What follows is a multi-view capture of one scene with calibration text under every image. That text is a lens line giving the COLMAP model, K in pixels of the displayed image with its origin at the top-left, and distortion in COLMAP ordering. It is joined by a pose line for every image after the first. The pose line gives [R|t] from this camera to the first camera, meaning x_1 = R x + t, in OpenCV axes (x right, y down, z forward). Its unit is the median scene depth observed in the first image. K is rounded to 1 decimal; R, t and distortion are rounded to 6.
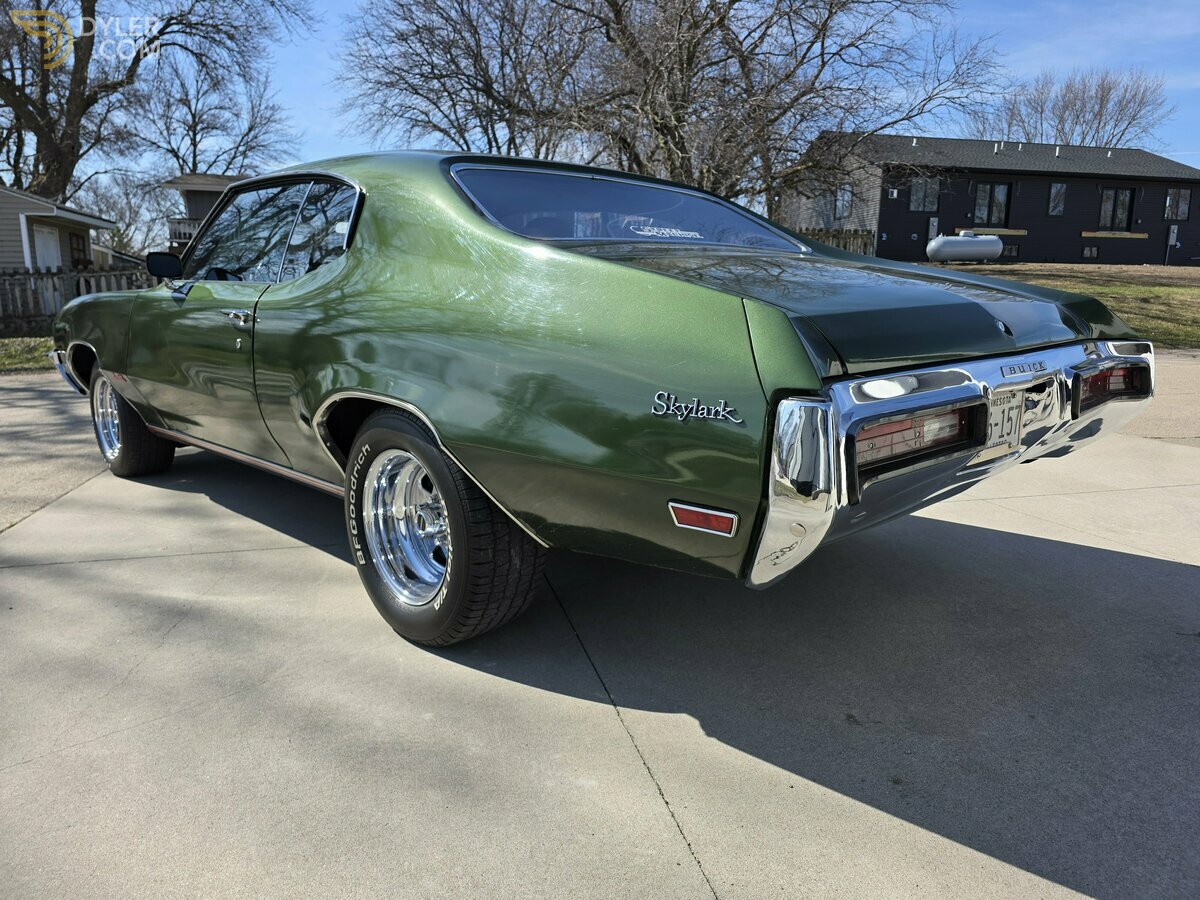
lens RADIAL K [[807.9, 0, 604.3], [0, 807.9, 454.3], [0, 0, 1]] dist [0.062215, -0.056099]
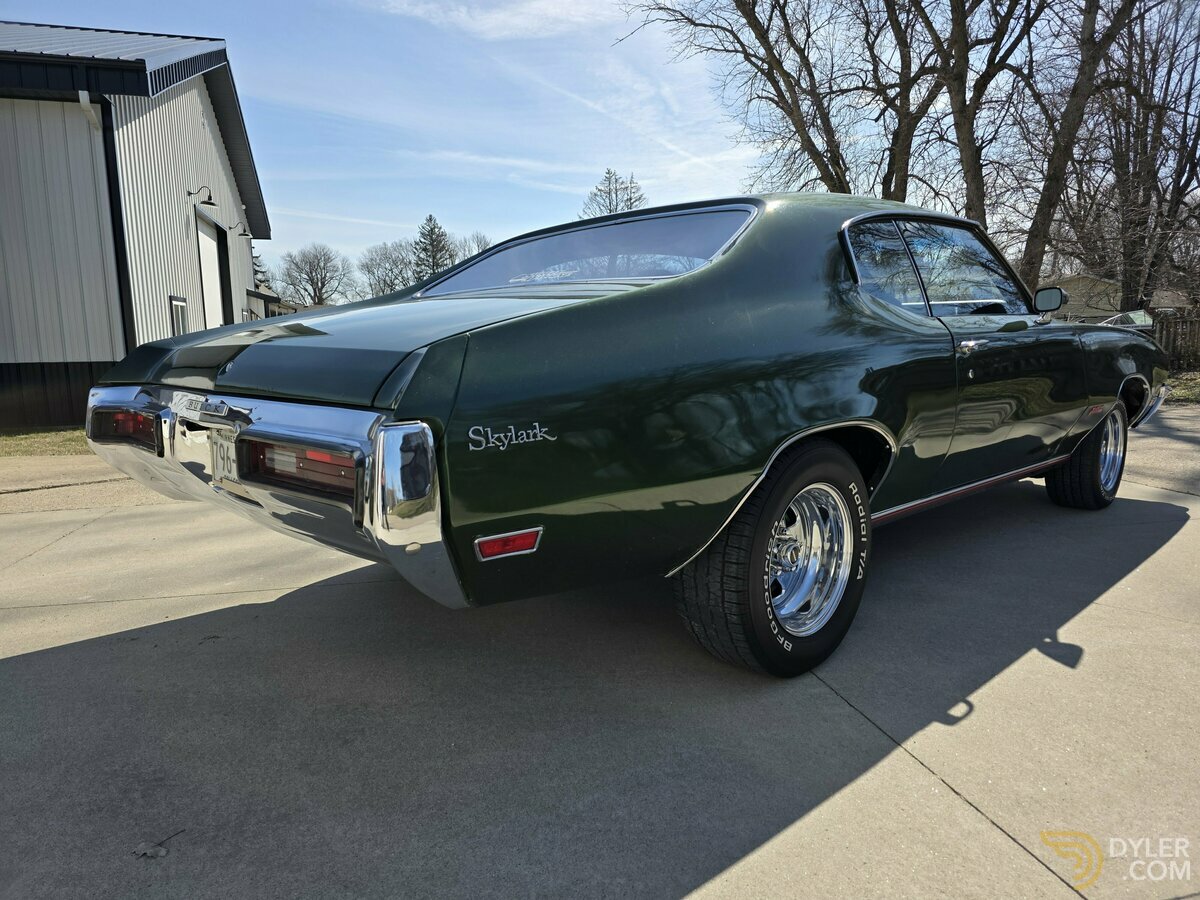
lens RADIAL K [[807.9, 0, 604.3], [0, 807.9, 454.3], [0, 0, 1]] dist [0.062215, -0.056099]
pose [[-0.005638, 0.151272, -0.988476, 0.111580], [-0.187283, 0.970841, 0.149641, -0.021363], [0.982290, 0.185968, 0.022857, 0.107009]]
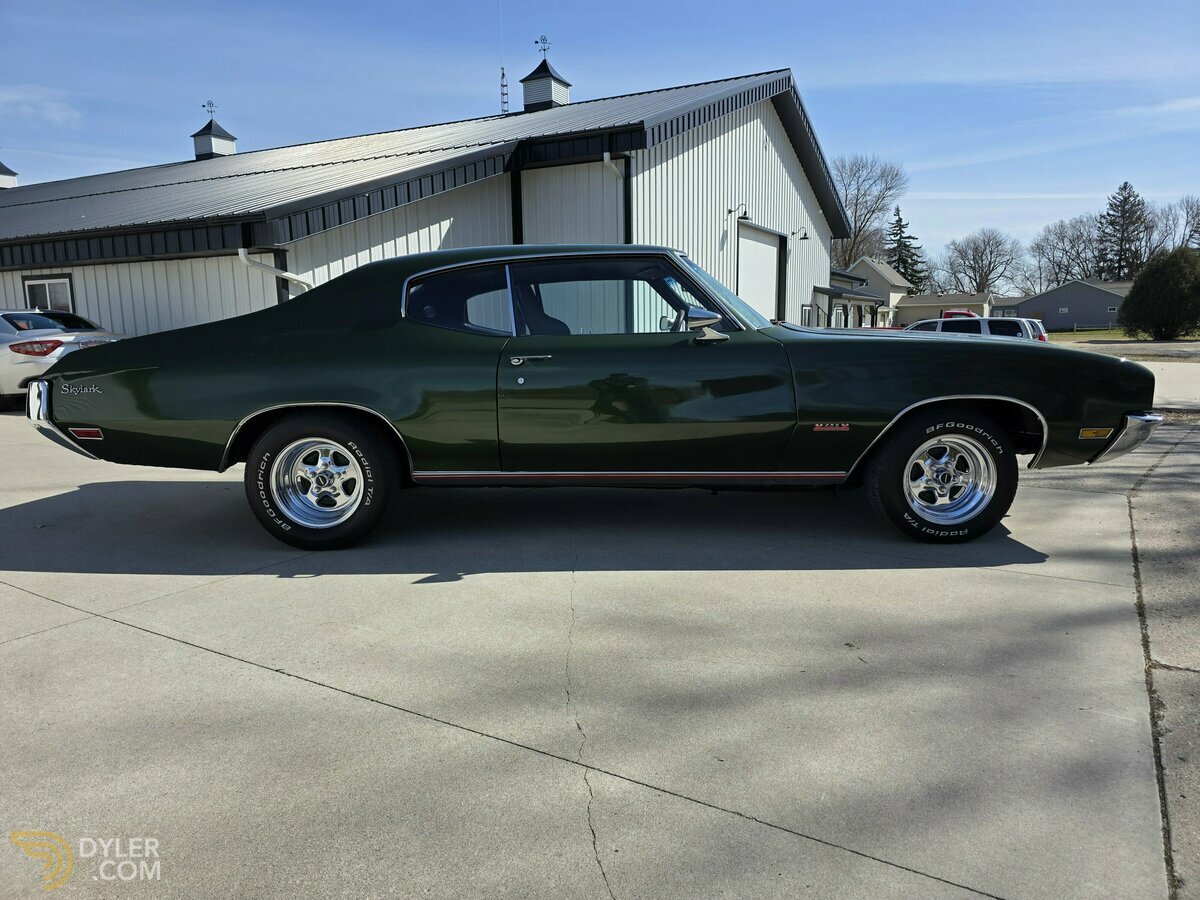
lens RADIAL K [[807.9, 0, 604.3], [0, 807.9, 454.3], [0, 0, 1]] dist [0.062215, -0.056099]
pose [[-0.707498, 0.120039, -0.696446, 0.092442], [-0.124413, 0.948923, 0.289943, -0.054411], [0.695678, 0.291781, -0.656427, 0.259060]]
